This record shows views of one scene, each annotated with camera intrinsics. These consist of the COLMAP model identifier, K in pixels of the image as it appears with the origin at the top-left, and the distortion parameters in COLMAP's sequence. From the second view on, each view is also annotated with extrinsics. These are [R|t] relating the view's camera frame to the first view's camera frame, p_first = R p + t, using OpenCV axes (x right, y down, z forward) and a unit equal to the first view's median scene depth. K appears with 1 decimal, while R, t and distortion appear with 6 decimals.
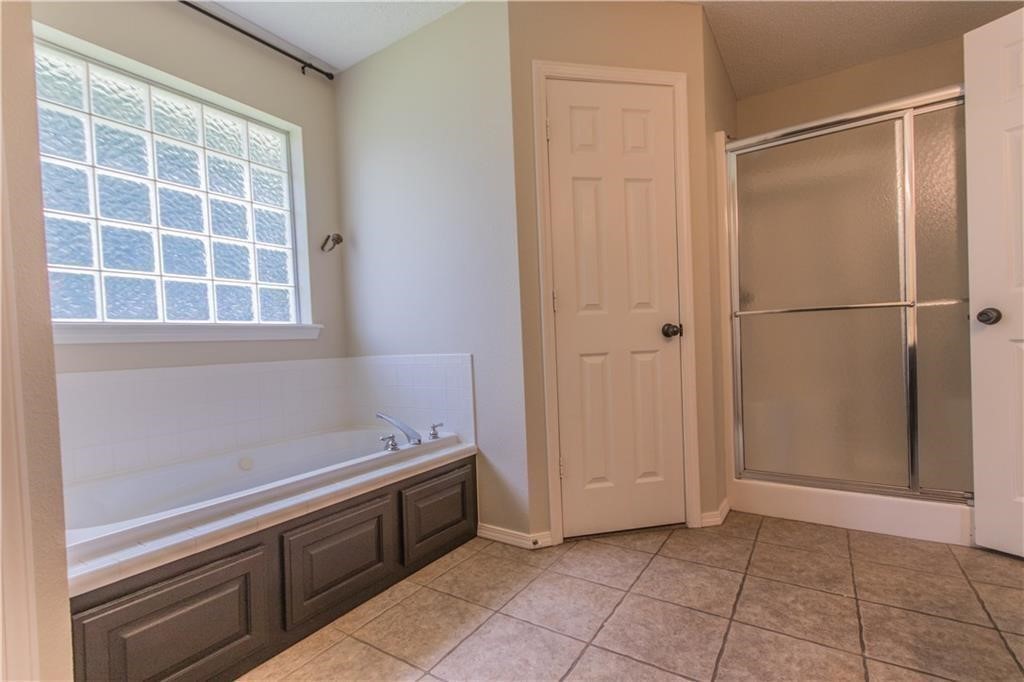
lens RADIAL K [[471.5, 0, 508.3], [0, 471.5, 346.6], [0, 0, 1]] dist [0.004687, 0.000245]
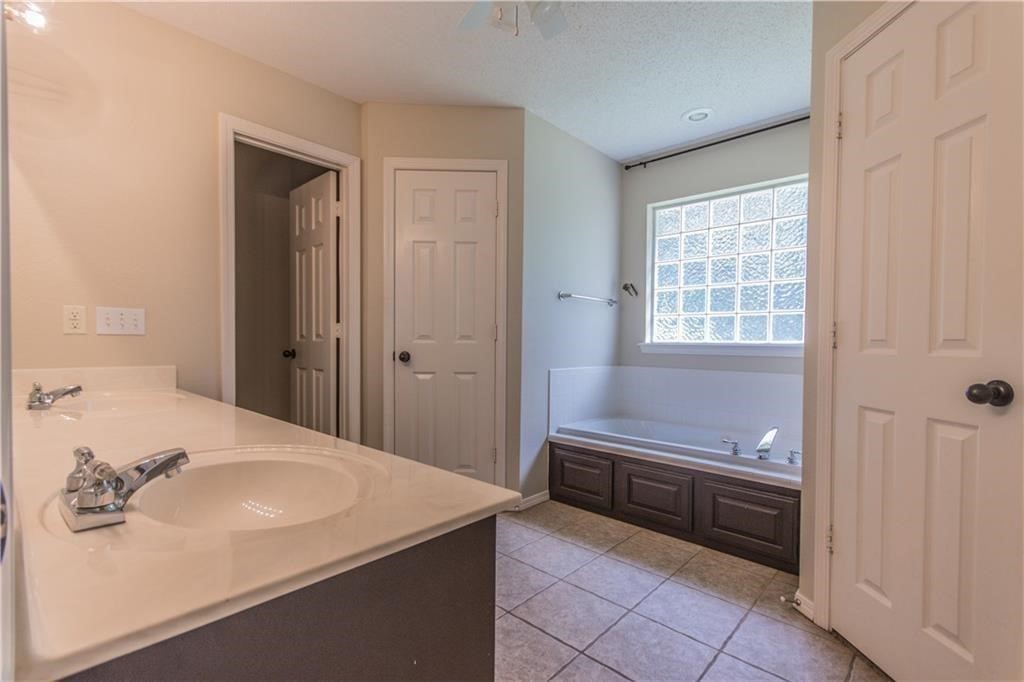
lens RADIAL K [[471.5, 0, 507.7], [0, 471.5, 340.2], [0, 0, 1]] dist [0.004687, 0.000245]
pose [[-0.176009, 0.036897, -0.983697, 0.990041], [-0.010294, 0.999174, 0.039319, -0.112539], [0.984335, 0.017047, -0.175484, 0.584472]]
